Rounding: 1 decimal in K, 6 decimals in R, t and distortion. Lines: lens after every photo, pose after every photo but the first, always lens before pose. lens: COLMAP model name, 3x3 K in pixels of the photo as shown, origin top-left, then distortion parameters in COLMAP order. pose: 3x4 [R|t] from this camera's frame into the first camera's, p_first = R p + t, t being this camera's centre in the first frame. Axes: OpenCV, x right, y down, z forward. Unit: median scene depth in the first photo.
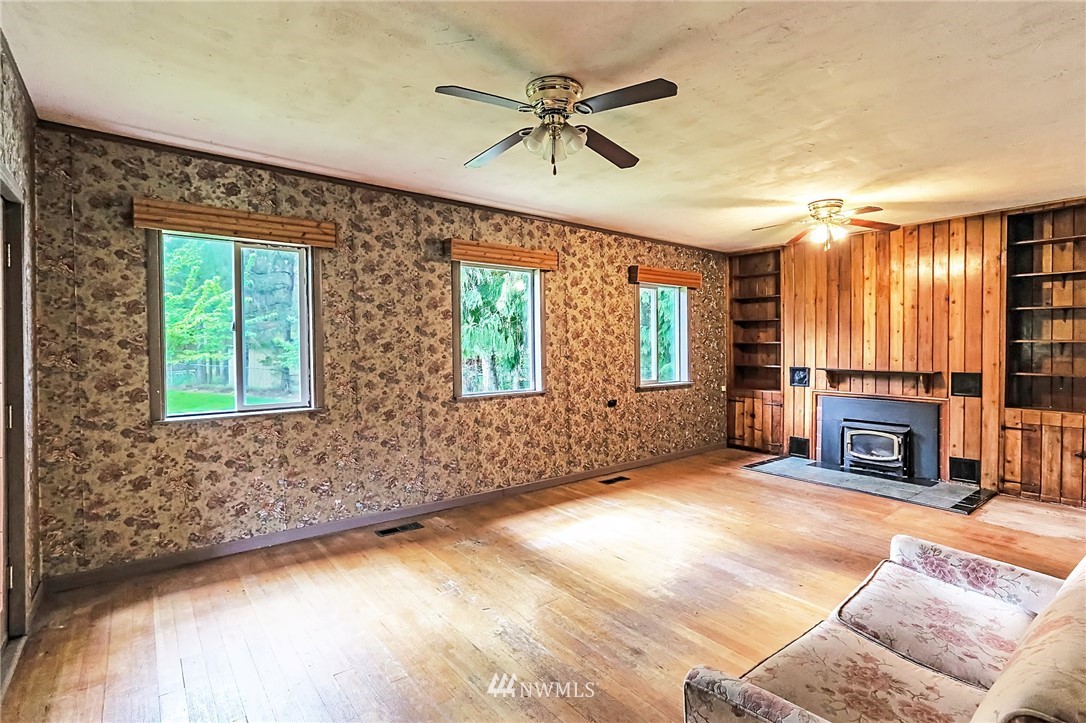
lens RADIAL K [[536.6, 0, 545.7], [0, 536.6, 358.7], [0, 0, 1]] dist [-0.003585, 0.002566]
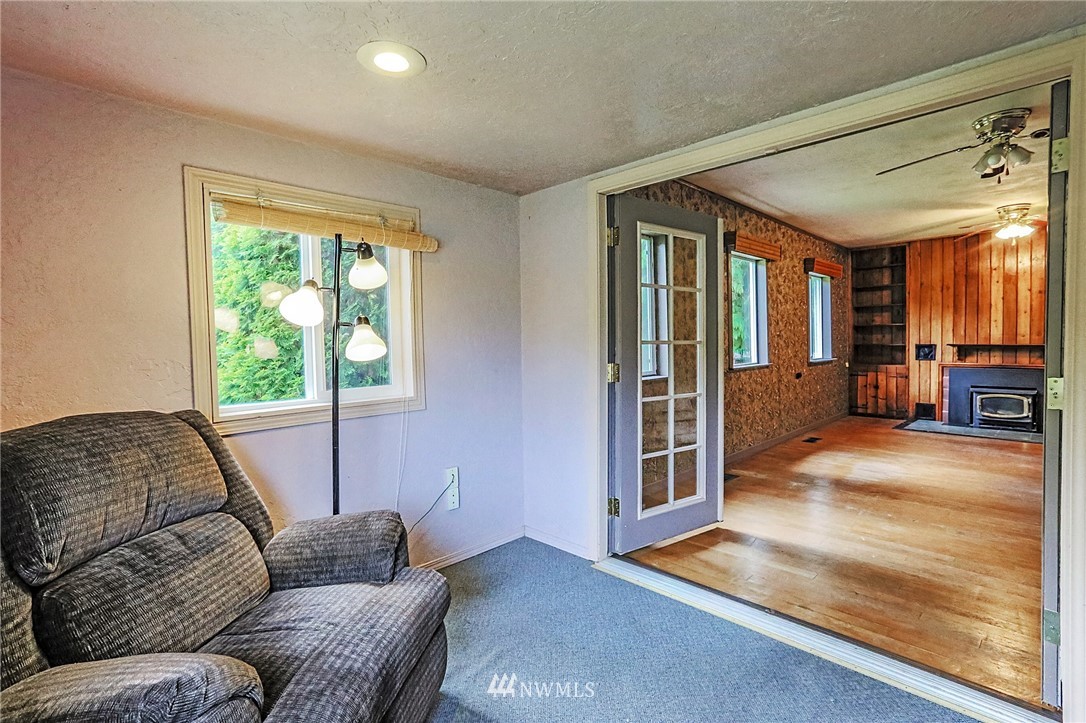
lens RADIAL K [[536.6, 0, 484.5], [0, 536.6, 359.7], [0, 0, 1]] dist [-0.003585, 0.002566]
pose [[0.994214, -0.013272, 0.106590, -0.652518], [0.012942, 0.999909, 0.003785, 0.034359], [-0.106631, -0.002383, 0.994296, -0.084304]]
